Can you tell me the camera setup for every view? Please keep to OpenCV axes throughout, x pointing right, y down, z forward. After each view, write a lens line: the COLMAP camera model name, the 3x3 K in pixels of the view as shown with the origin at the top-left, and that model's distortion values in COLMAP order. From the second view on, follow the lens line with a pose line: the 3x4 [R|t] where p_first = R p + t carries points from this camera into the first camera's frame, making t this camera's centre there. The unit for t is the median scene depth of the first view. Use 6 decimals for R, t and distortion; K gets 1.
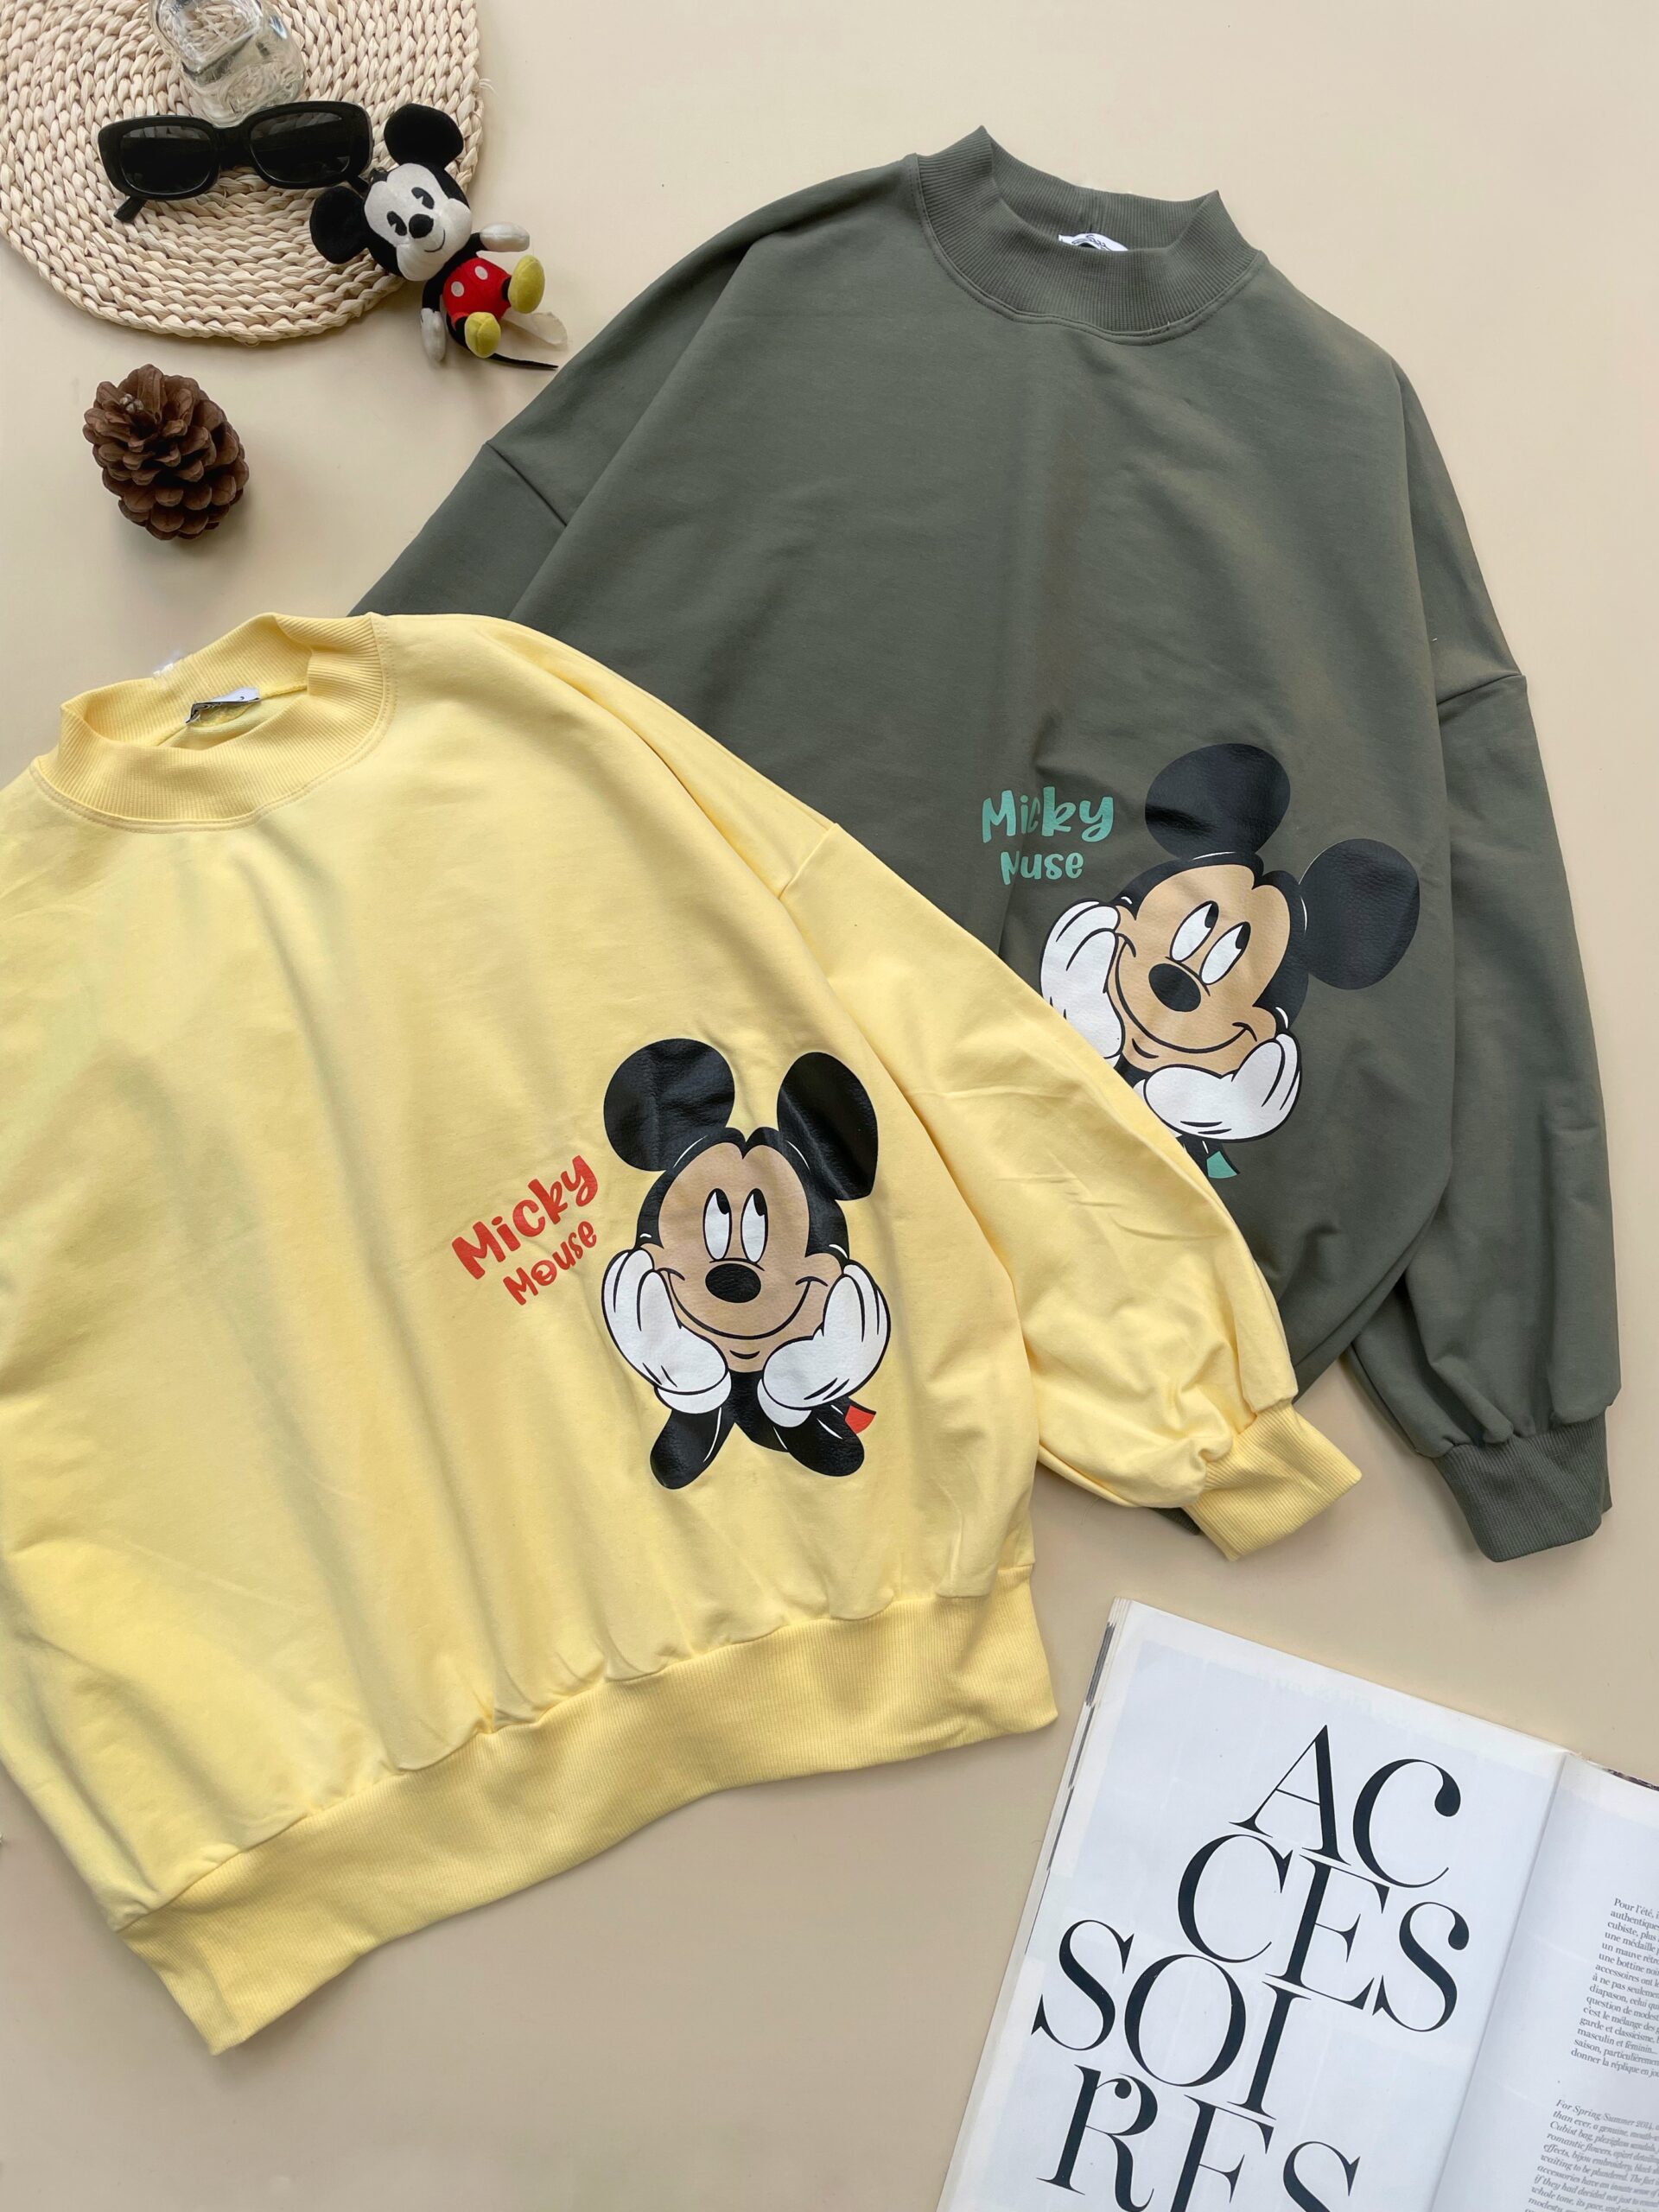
lens RADIAL K [[1672.0, 0, 829.5], [0, 1672.0, 1106.0], [0, 0, 1]] dist [0.118132, -0.153618]
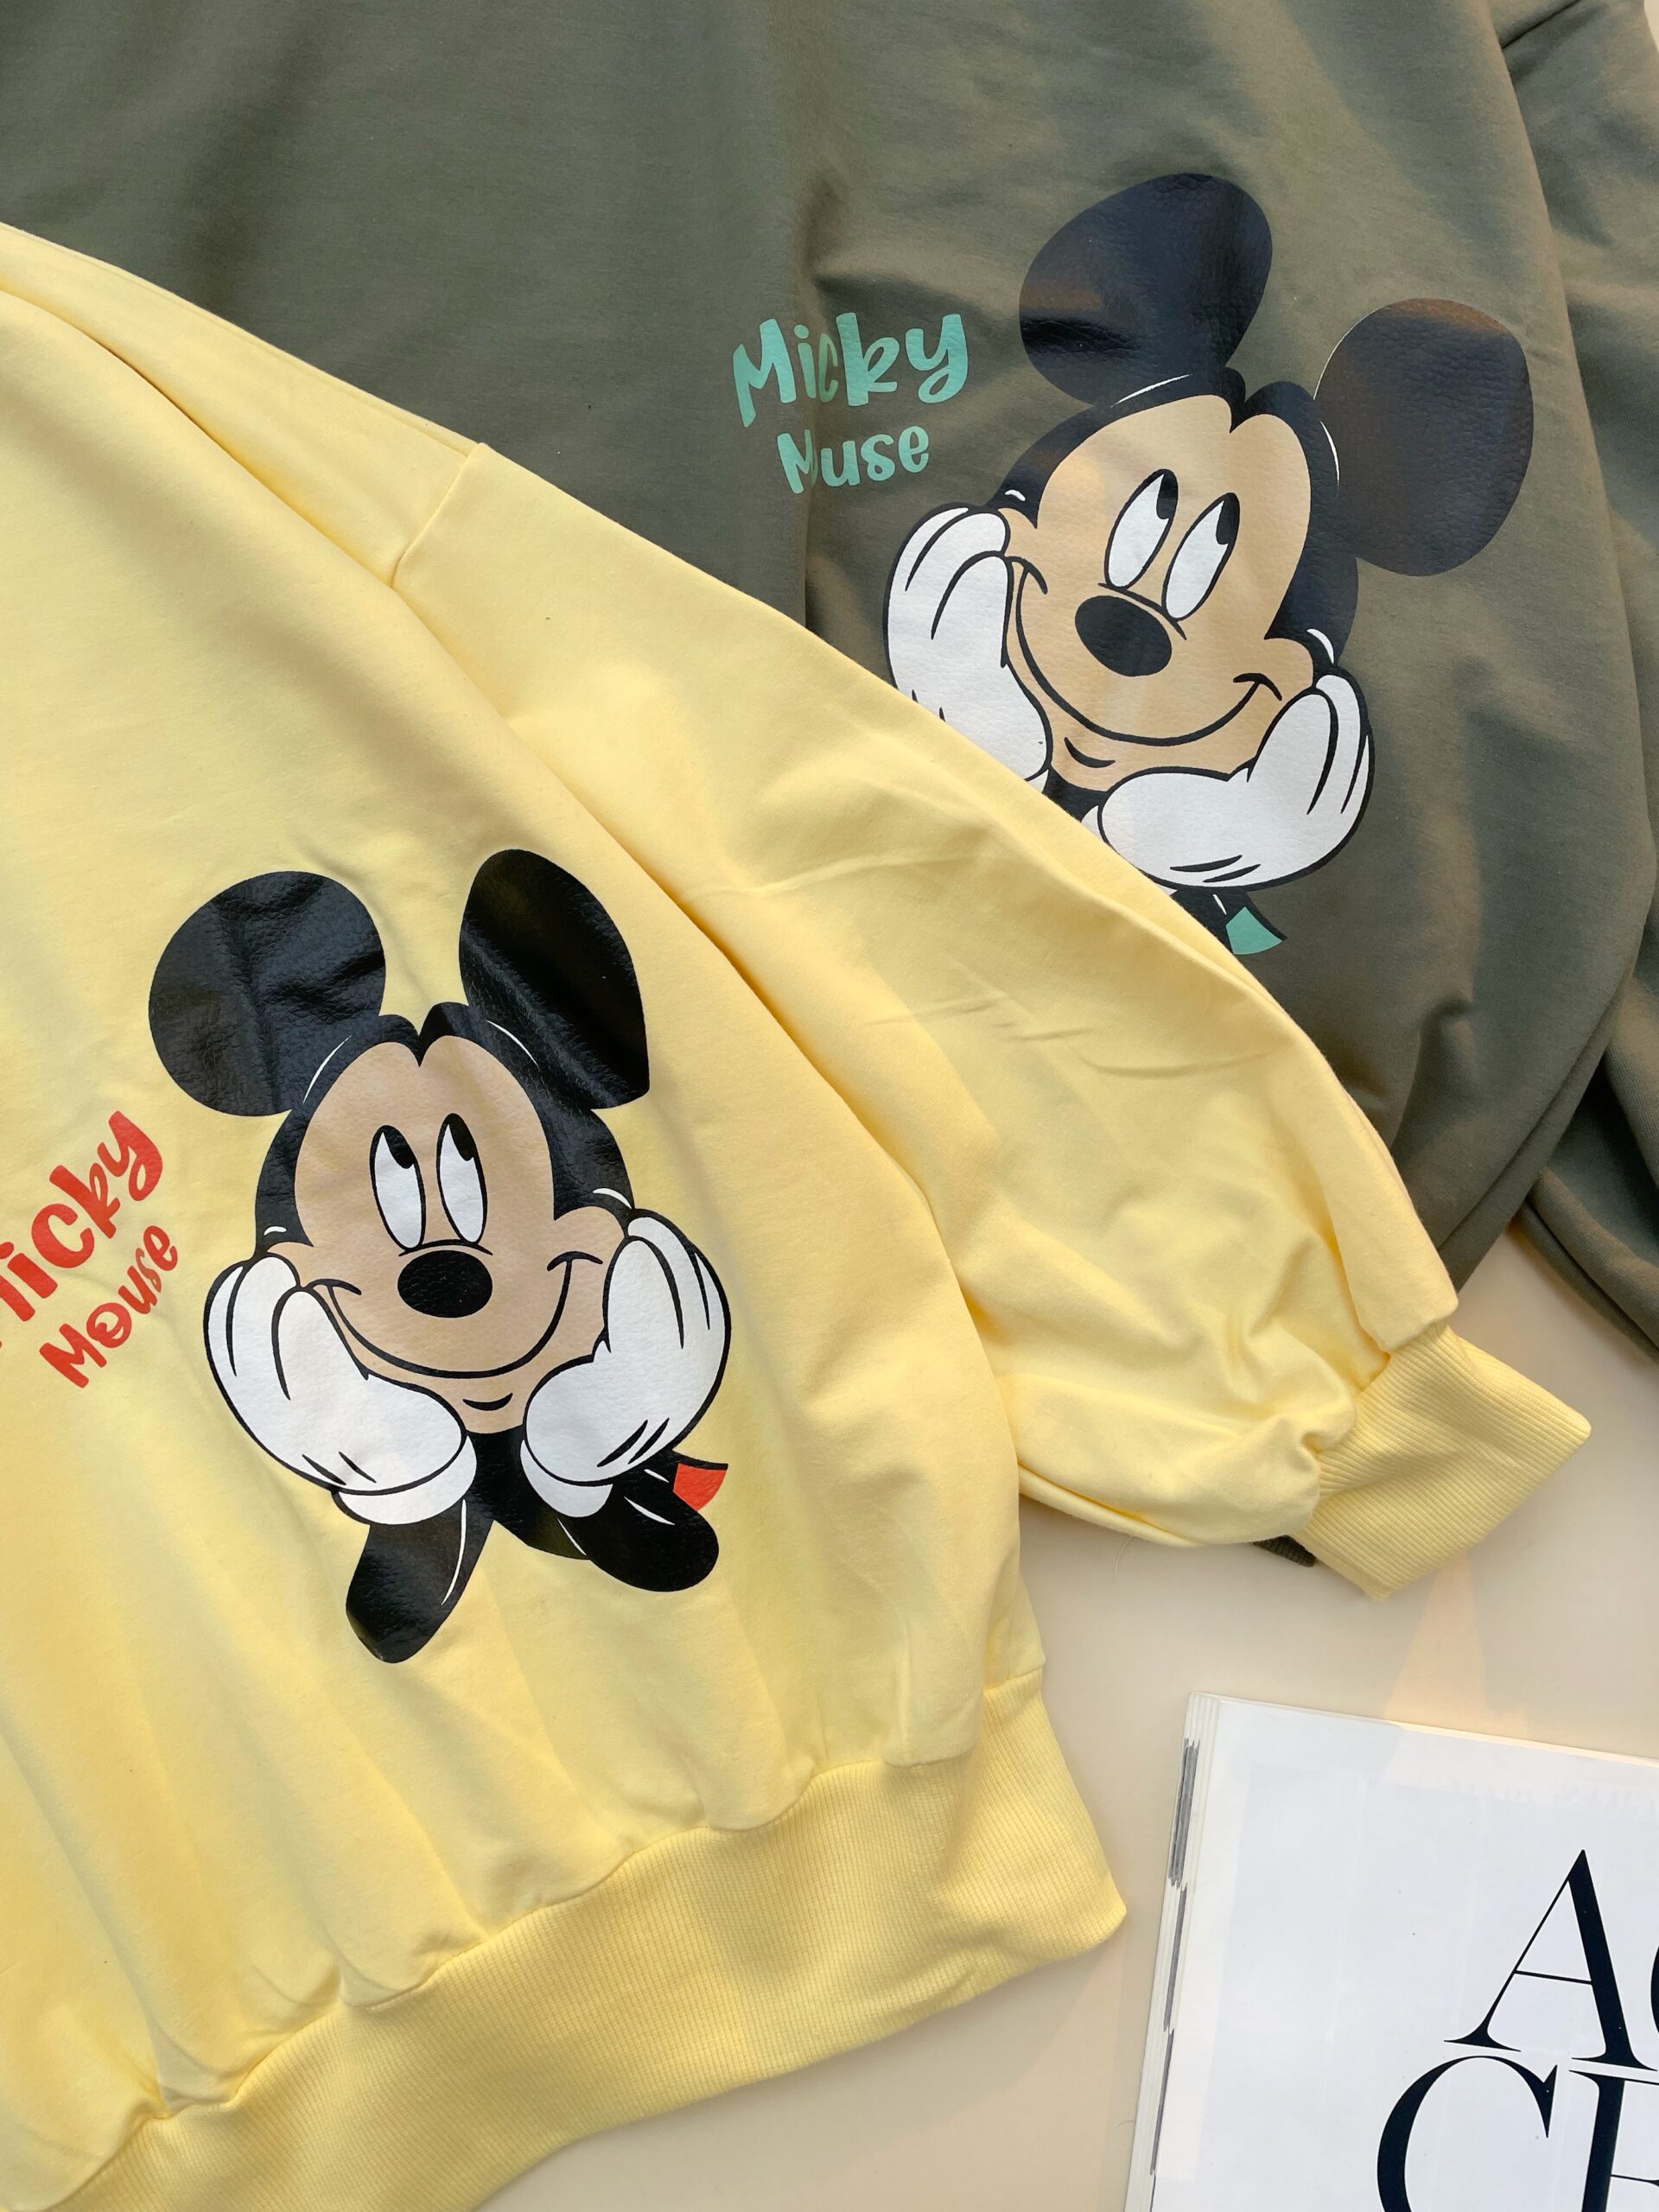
lens RADIAL K [[1672.0, 0, 829.5], [0, 1672.0, 1106.0], [0, 0, 1]] dist [0.118132, -0.153618]
pose [[0.984442, -0.174854, 0.017340, 0.071991], [0.173295, 0.982473, 0.068666, 0.030074], [-0.029043, -0.064593, 0.997489, 0.434698]]
